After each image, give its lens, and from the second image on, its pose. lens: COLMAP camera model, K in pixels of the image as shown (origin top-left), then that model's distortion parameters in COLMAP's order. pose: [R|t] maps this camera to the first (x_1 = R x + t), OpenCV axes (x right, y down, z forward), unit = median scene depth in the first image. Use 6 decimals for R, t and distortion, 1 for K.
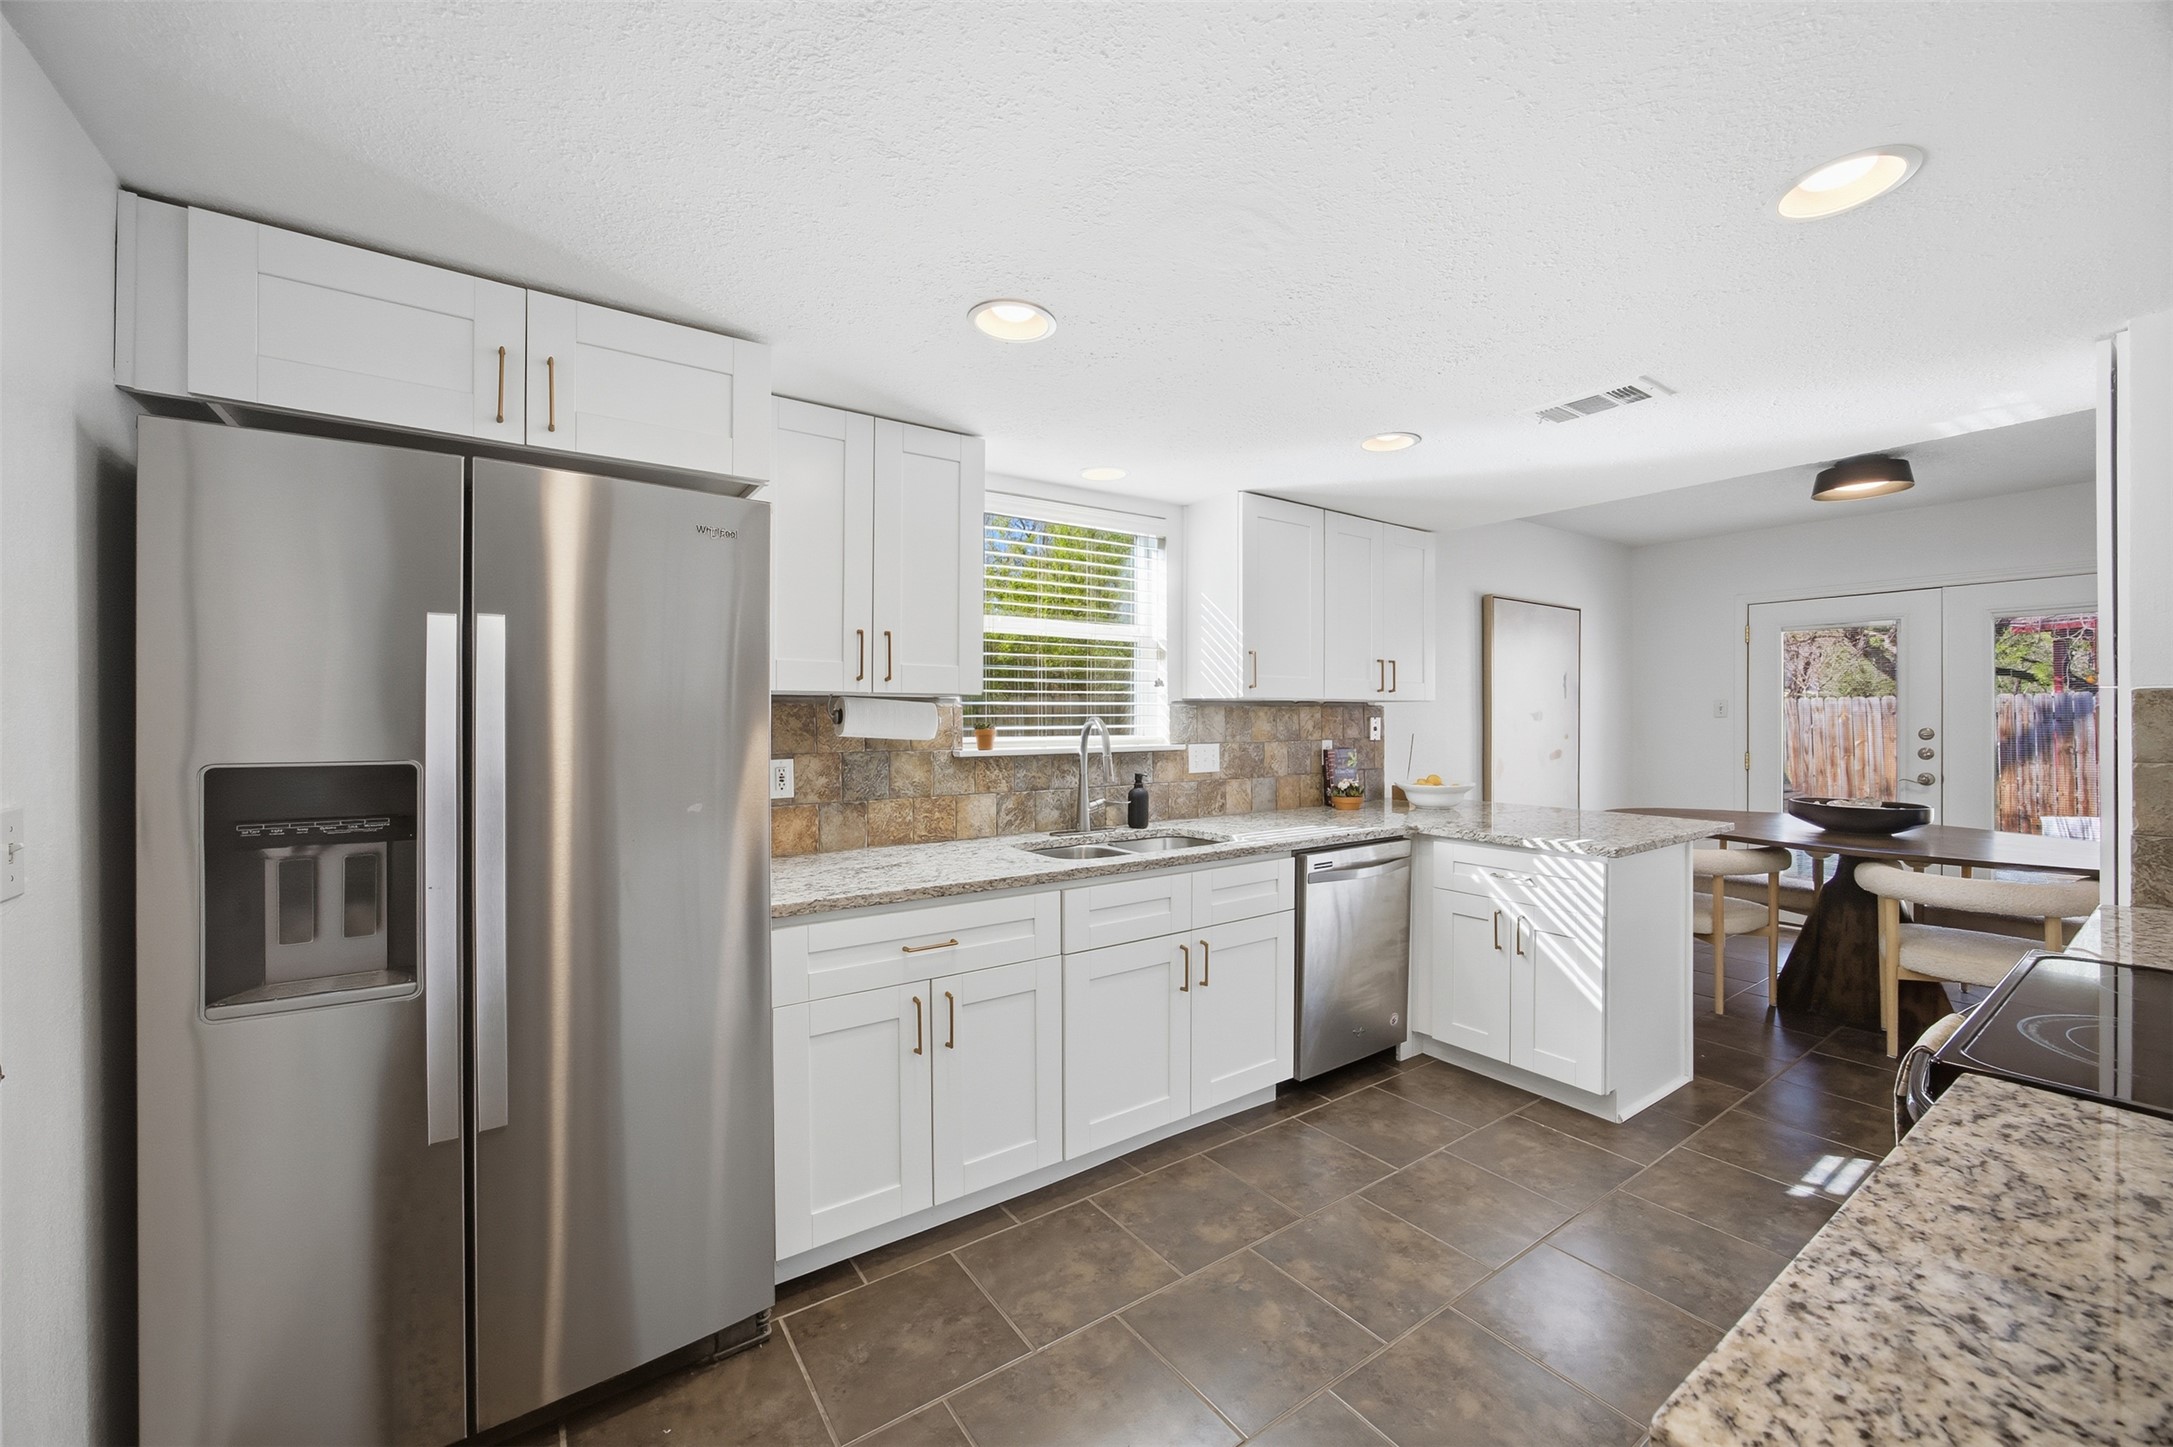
lens RADIAL K [[861.1, 0, 1086.5], [0, 861.1, 723.5], [0, 0, 1]] dist [-0.002427, -0.000069]
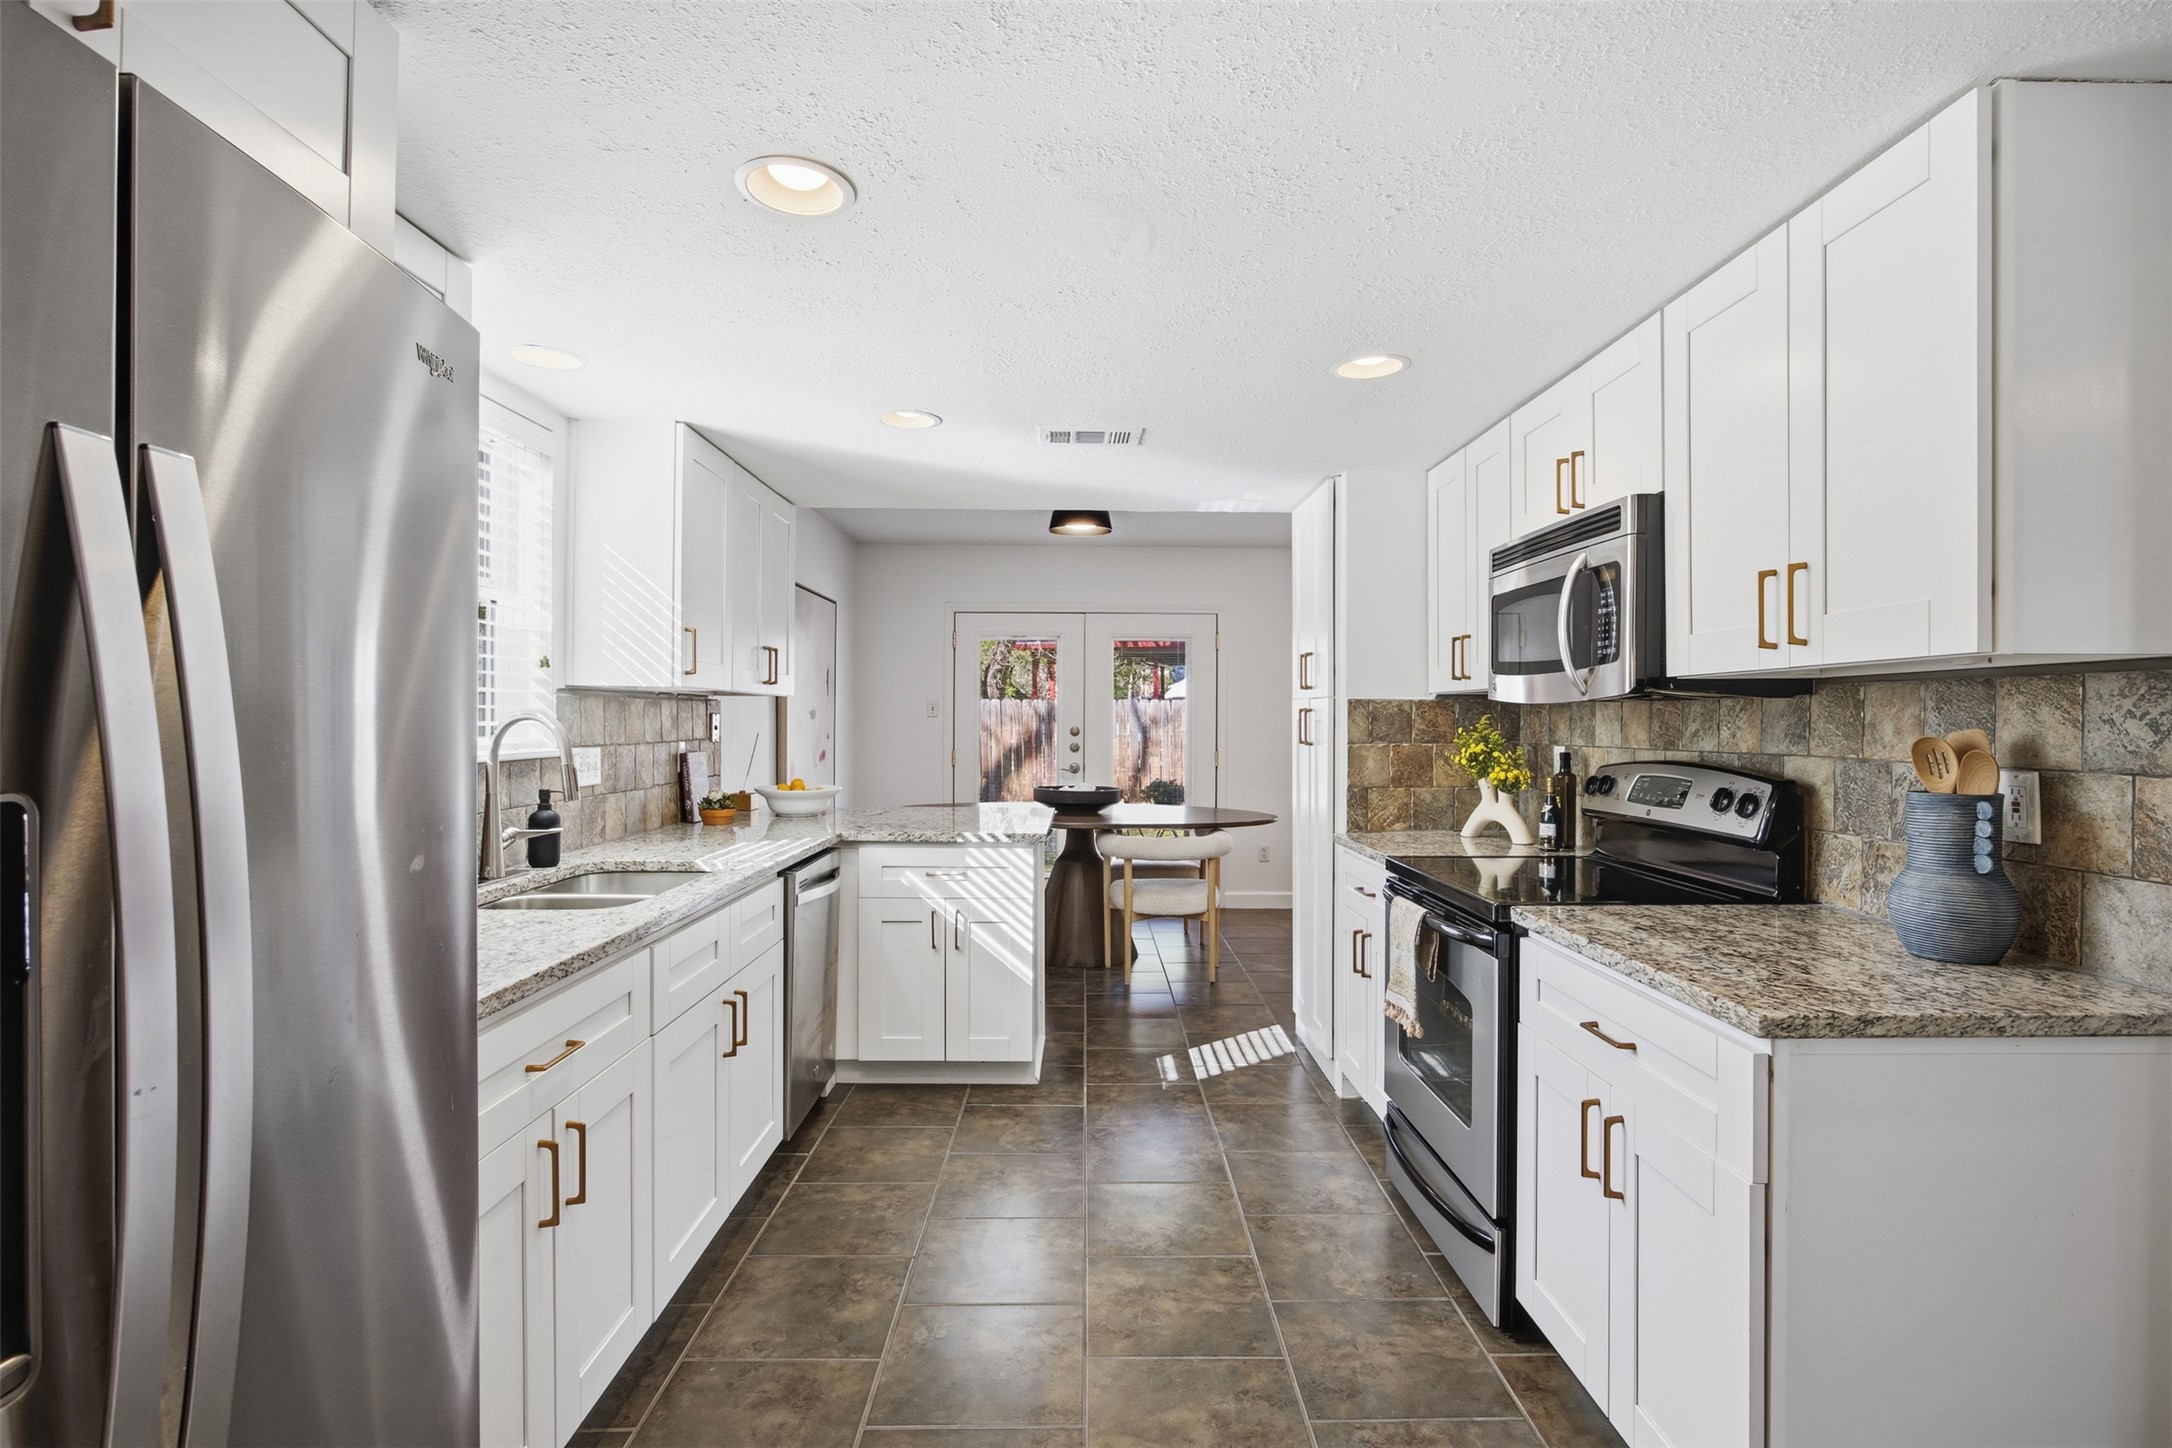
lens RADIAL K [[1084.7, 0, 1086.0], [0, 1084.7, 724.0], [0, 0, 1]] dist [-0.015198, 0.000016]
pose [[0.563117, 0.001817, 0.826375, -0.469987], [0.001137, 0.999995, -0.002974, 0.008956], [-0.826376, 0.002614, 0.563112, 0.160151]]
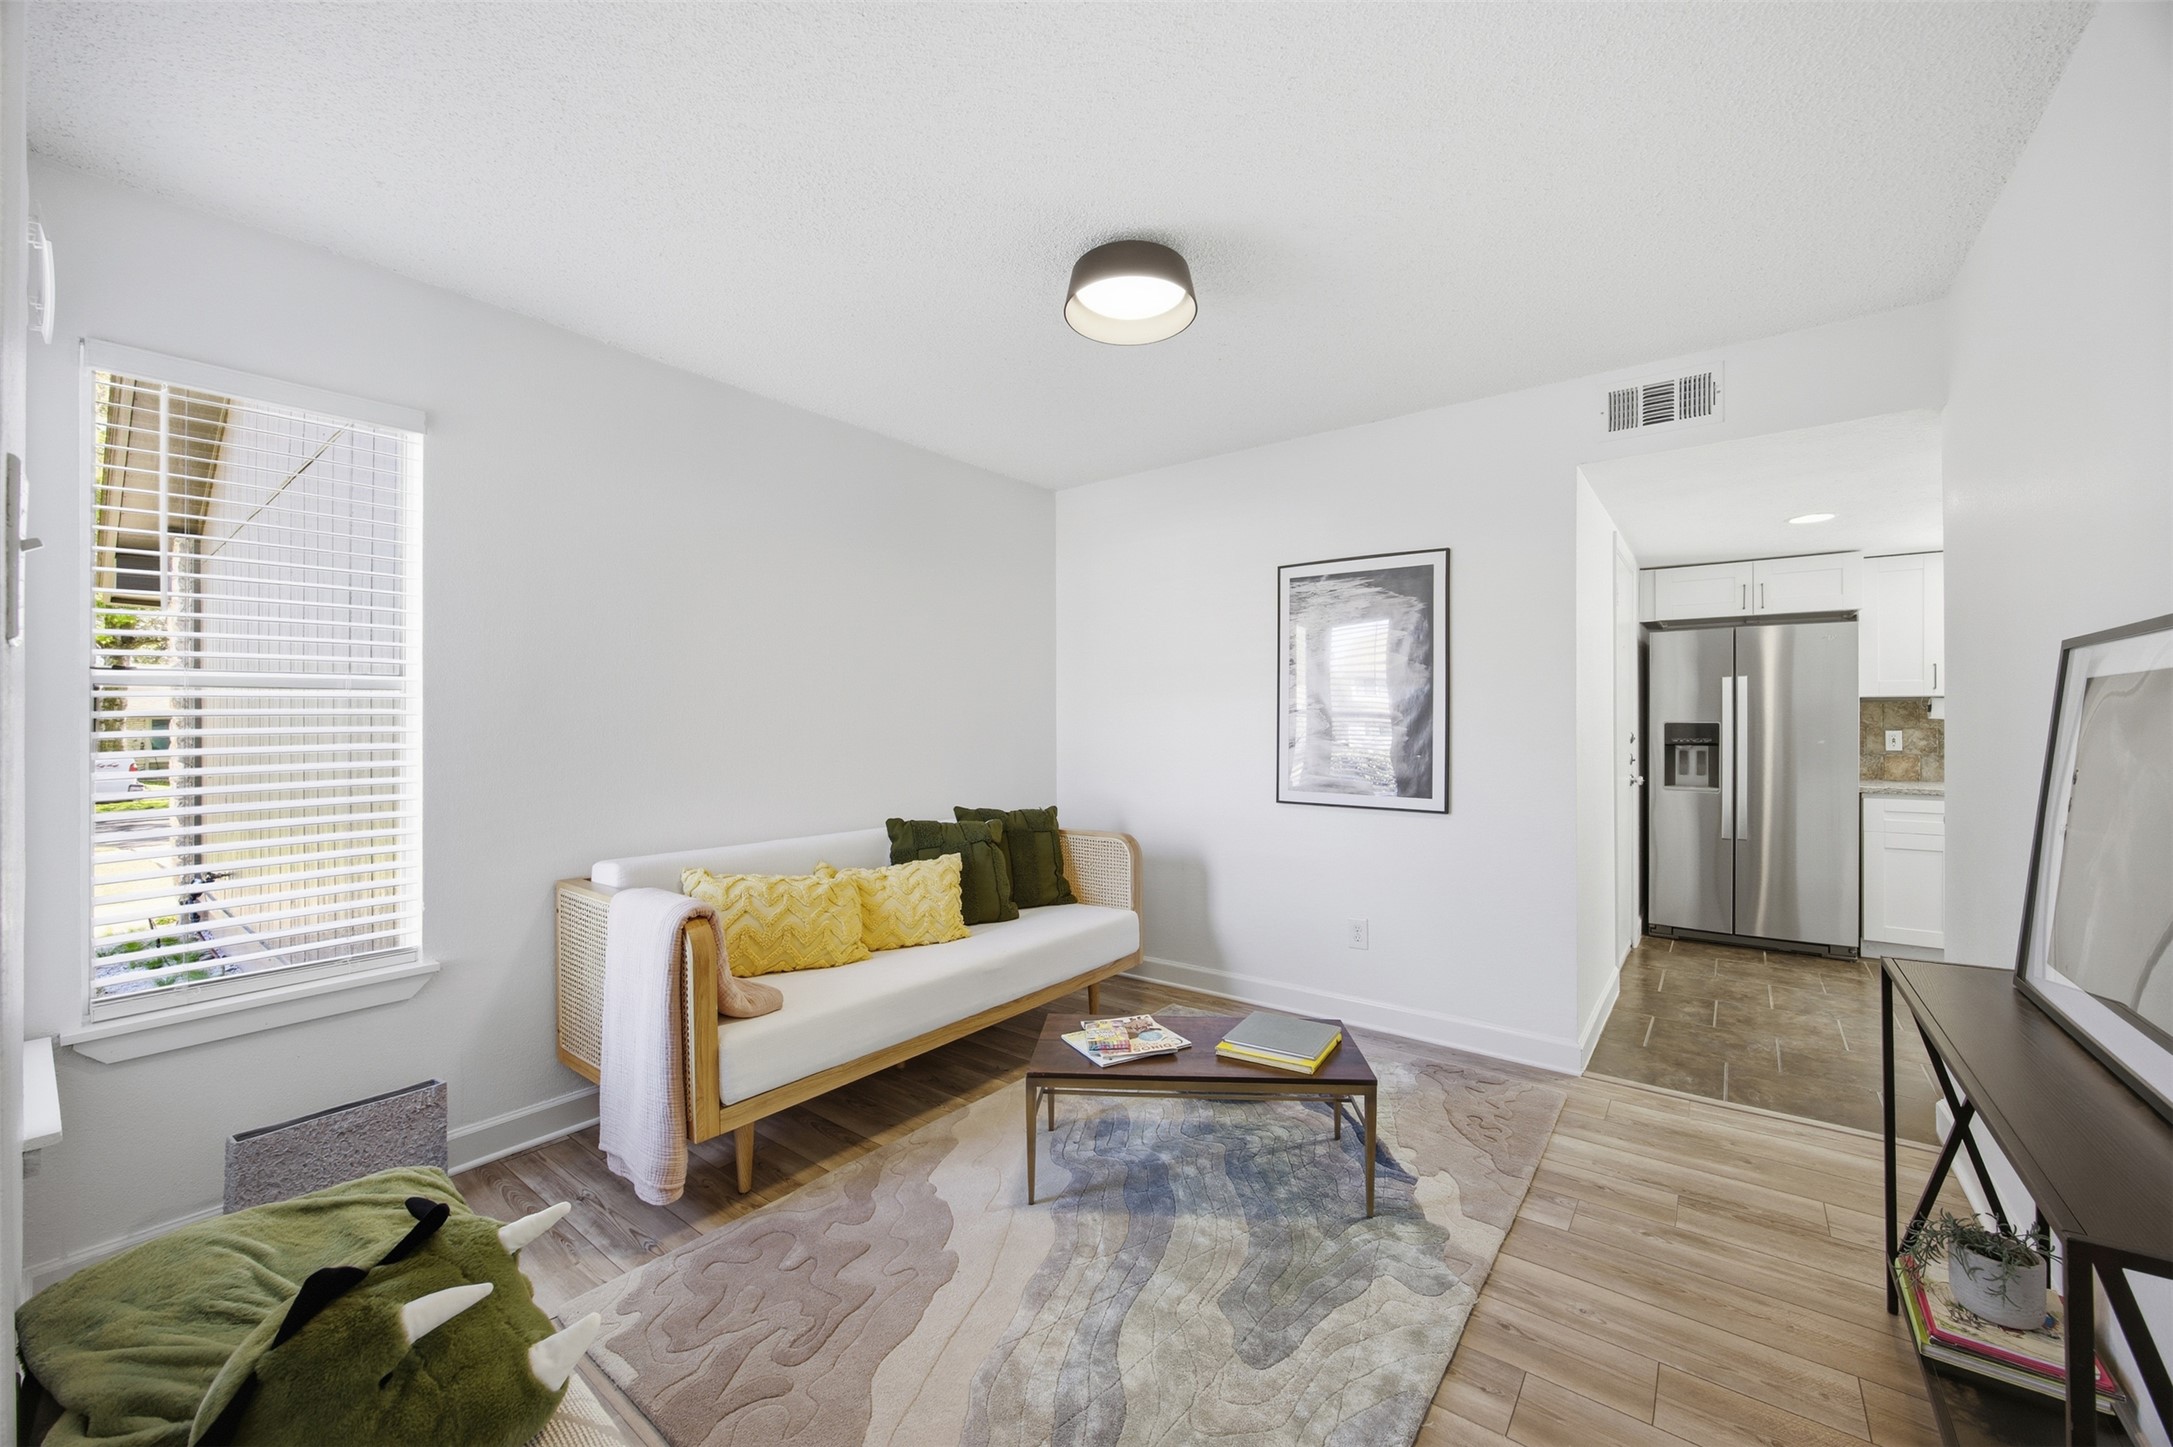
lens RADIAL K [[831.5, 0, 1086.5], [0, 831.5, 723.5], [0, 0, 1]] dist [-0.015043, 0.000077]
pose [[0.311075, 0.002358, -0.950382, 0.771662], [-0.002437, 0.999996, 0.001683, 0.025440], [0.950382, 0.001793, 0.311080, -1.200297]]
